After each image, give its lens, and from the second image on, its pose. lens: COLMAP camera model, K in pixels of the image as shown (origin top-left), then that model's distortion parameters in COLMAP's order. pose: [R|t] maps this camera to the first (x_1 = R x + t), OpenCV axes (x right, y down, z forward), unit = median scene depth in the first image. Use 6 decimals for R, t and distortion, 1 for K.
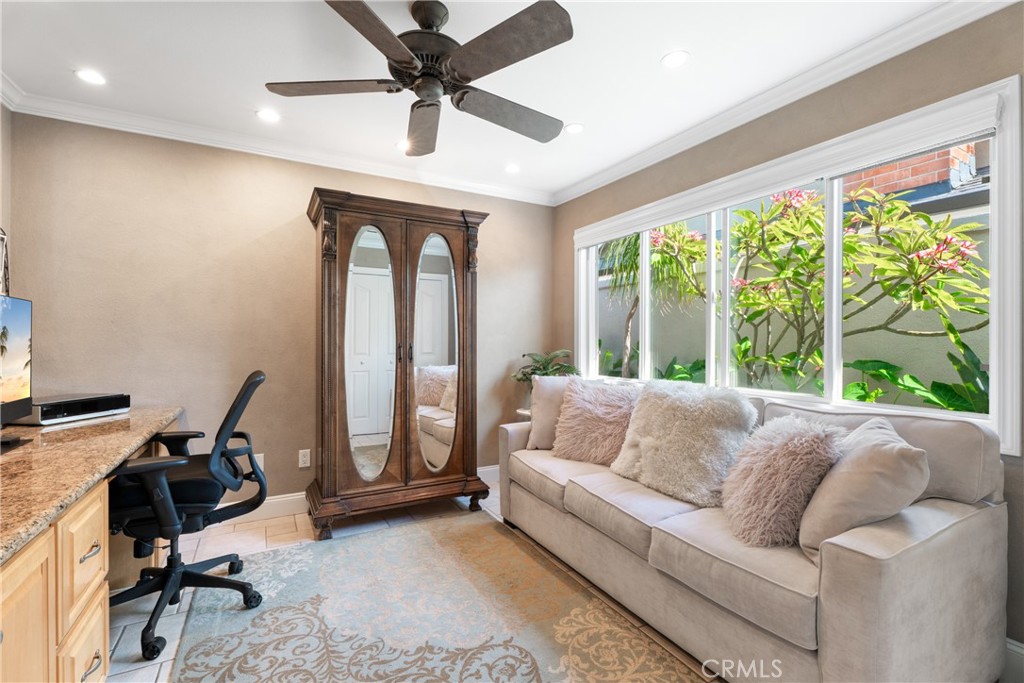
lens RADIAL K [[455.8, 0, 512.9], [0, 455.8, 343.9], [0, 0, 1]] dist [-0.000648, 0.000228]
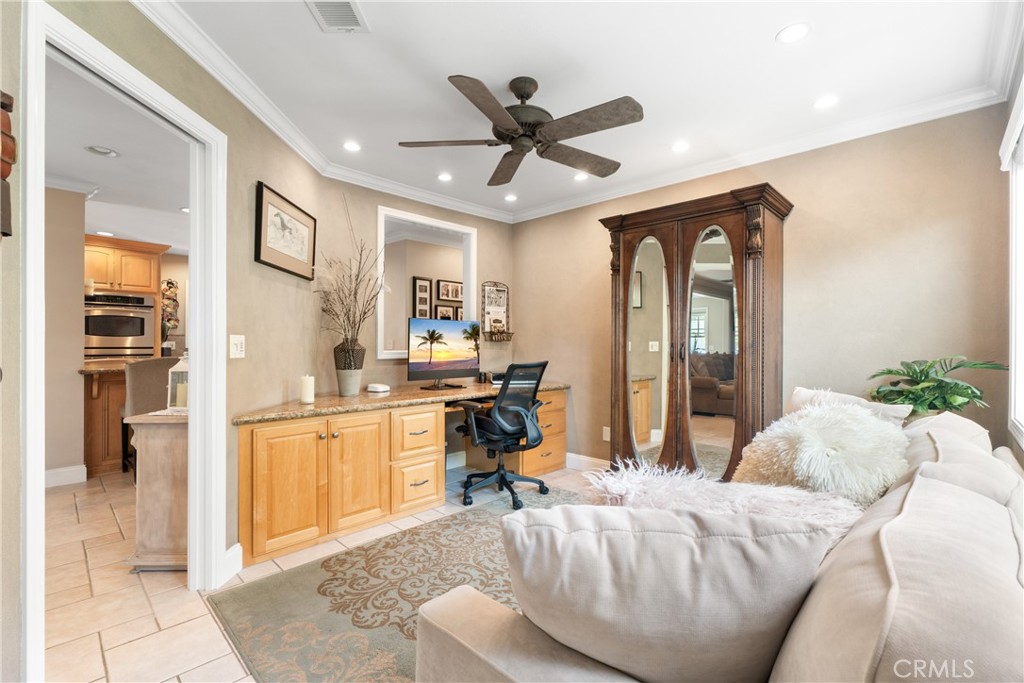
lens RADIAL K [[455.8, 0, 512.9], [0, 455.8, 343.9], [0, 0, 1]] dist [-0.000648, 0.000228]
pose [[0.280284, 0.000187, -0.959917, 0.950714], [-0.005124, 0.999986, -0.001301, 0.006521], [0.959903, 0.005284, 0.280281, 0.548618]]
